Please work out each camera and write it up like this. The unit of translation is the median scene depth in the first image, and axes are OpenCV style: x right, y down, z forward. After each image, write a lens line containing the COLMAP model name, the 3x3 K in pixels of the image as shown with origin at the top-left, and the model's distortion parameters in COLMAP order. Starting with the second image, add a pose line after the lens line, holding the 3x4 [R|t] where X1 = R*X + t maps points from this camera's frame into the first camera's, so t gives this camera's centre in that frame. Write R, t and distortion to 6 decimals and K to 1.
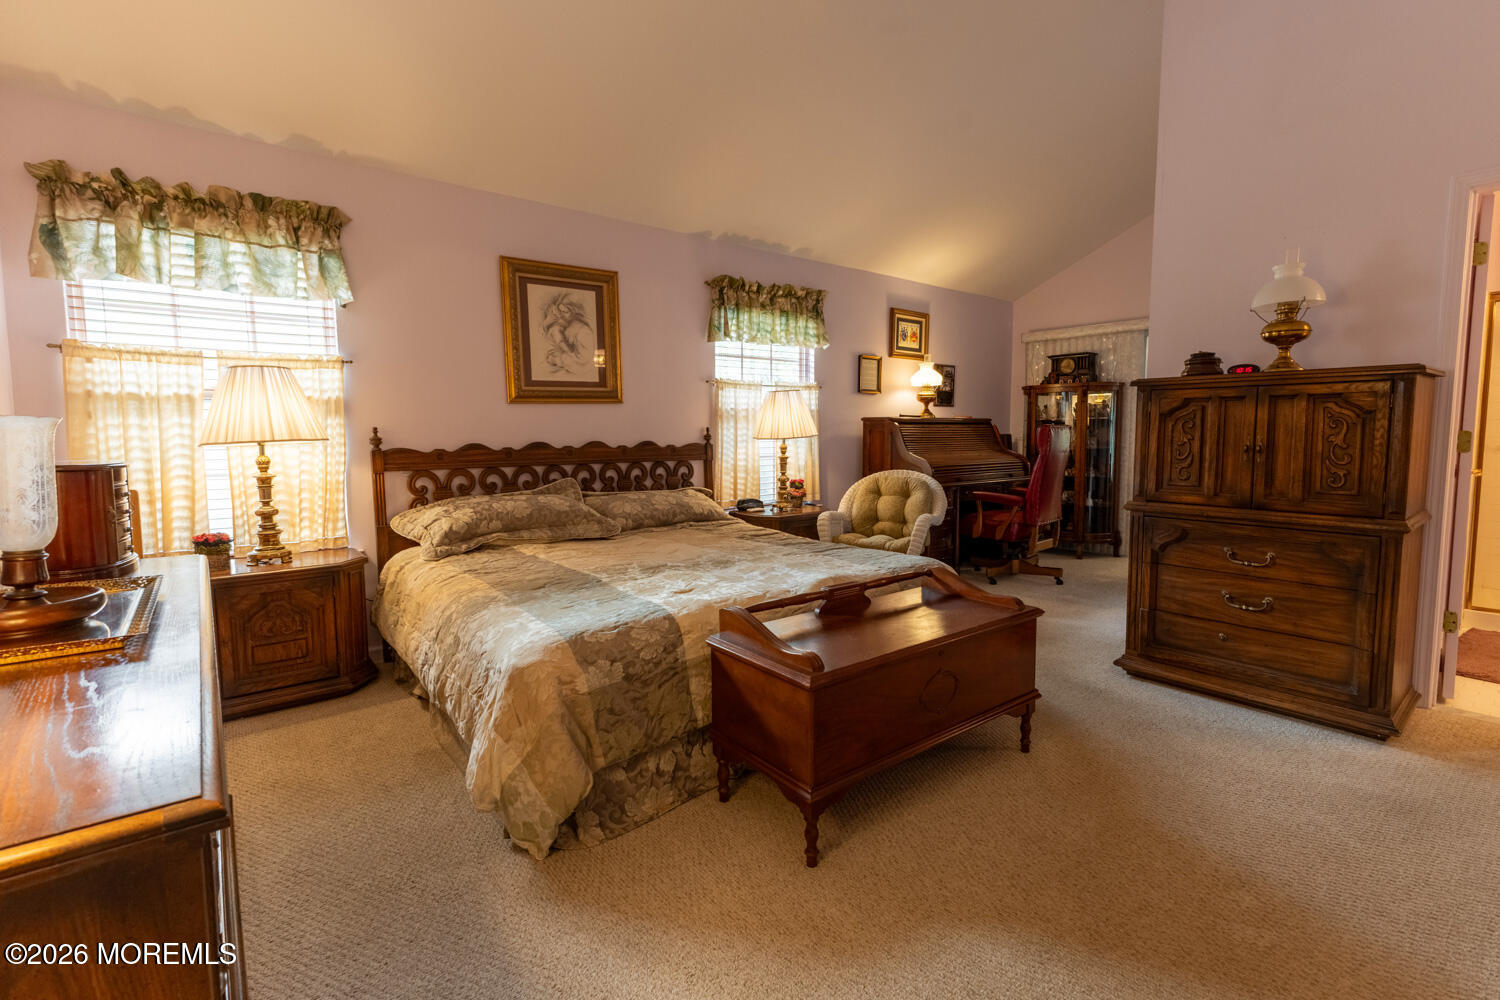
lens RADIAL K [[683.1, 0, 761.2], [0, 683.1, 490.1], [0, 0, 1]] dist [-0.000984, 0.000020]
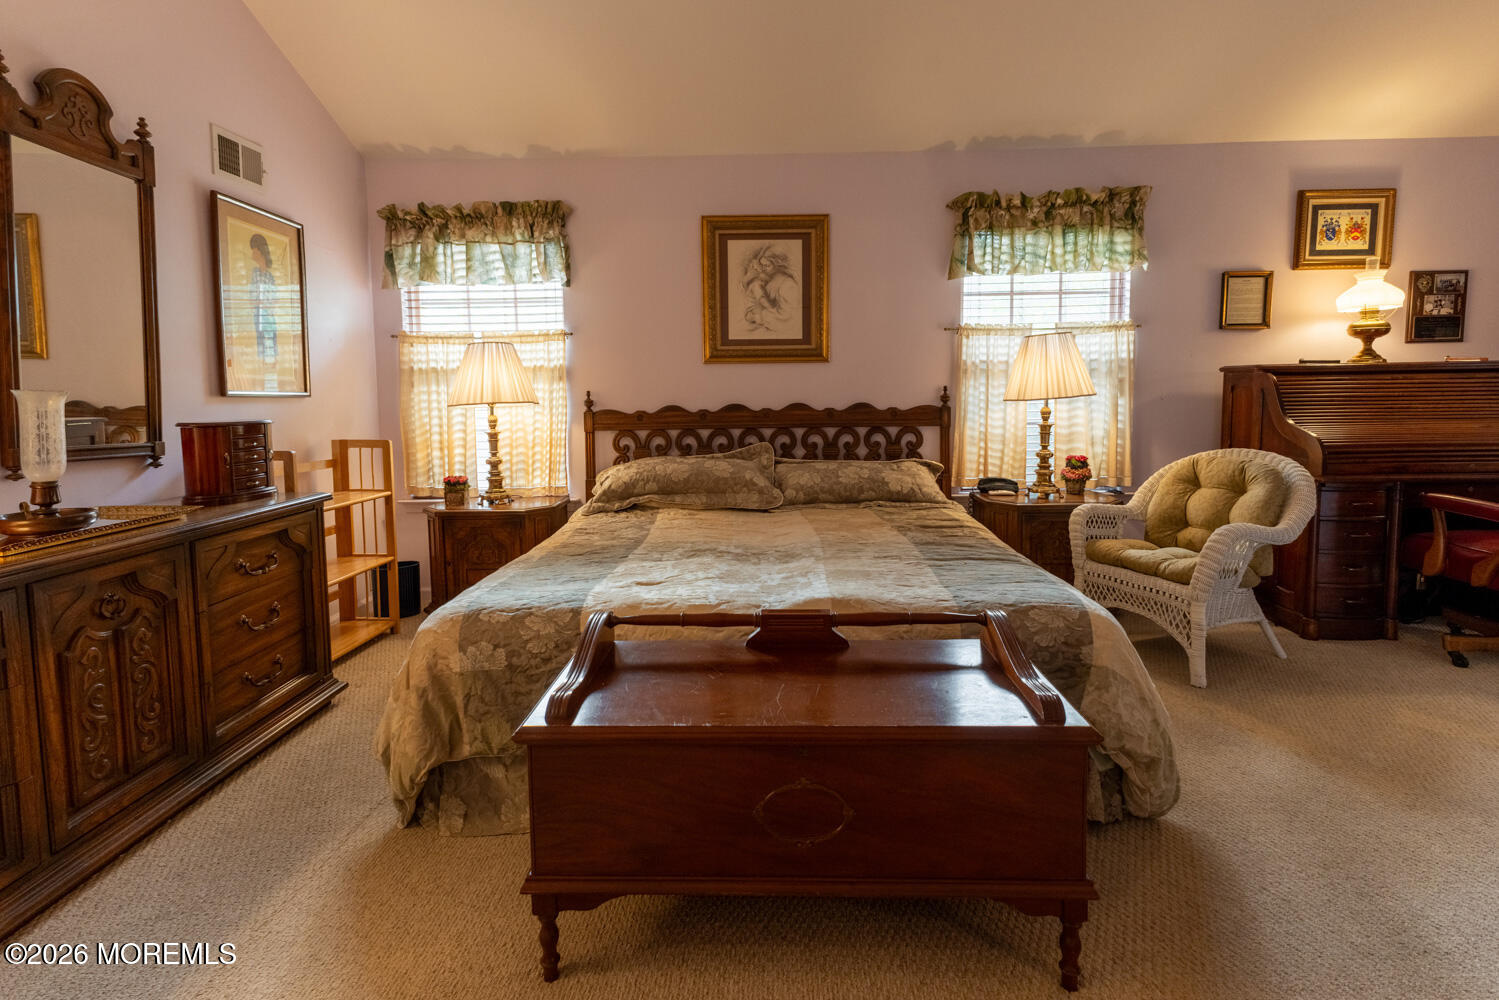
lens RADIAL K [[702.8, 0, 754.8], [0, 702.8, 449.8], [0, 0, 1]] dist [0.004161, 0.000186]
pose [[0.761074, 0.045669, -0.647055, 0.287188], [-0.044679, 0.998840, 0.017946, -0.020781], [0.647125, 0.015252, 0.762232, 0.218268]]
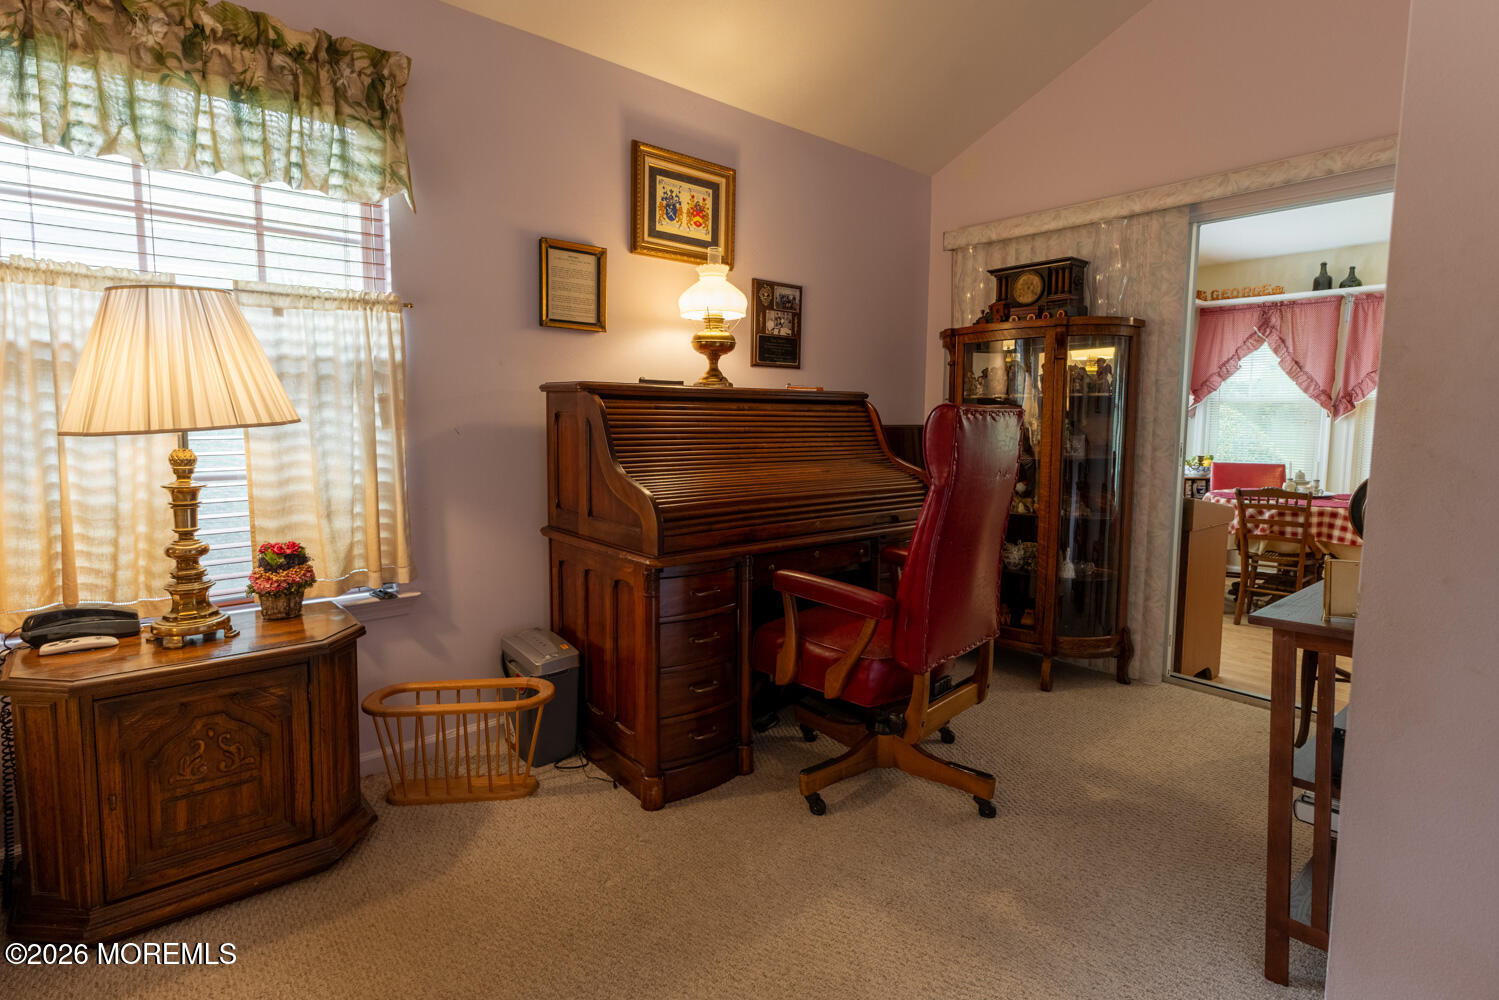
lens RADIAL K [[717.2, 0, 746.2], [0, 717.2, 474.1], [0, 0, 1]] dist [0.004847, 0.000403]
pose [[0.999748, 0.013172, 0.018183, 0.309953], [-0.013103, 0.999907, -0.003871, -0.057038], [-0.018232, 0.003632, 0.999827, 0.633808]]
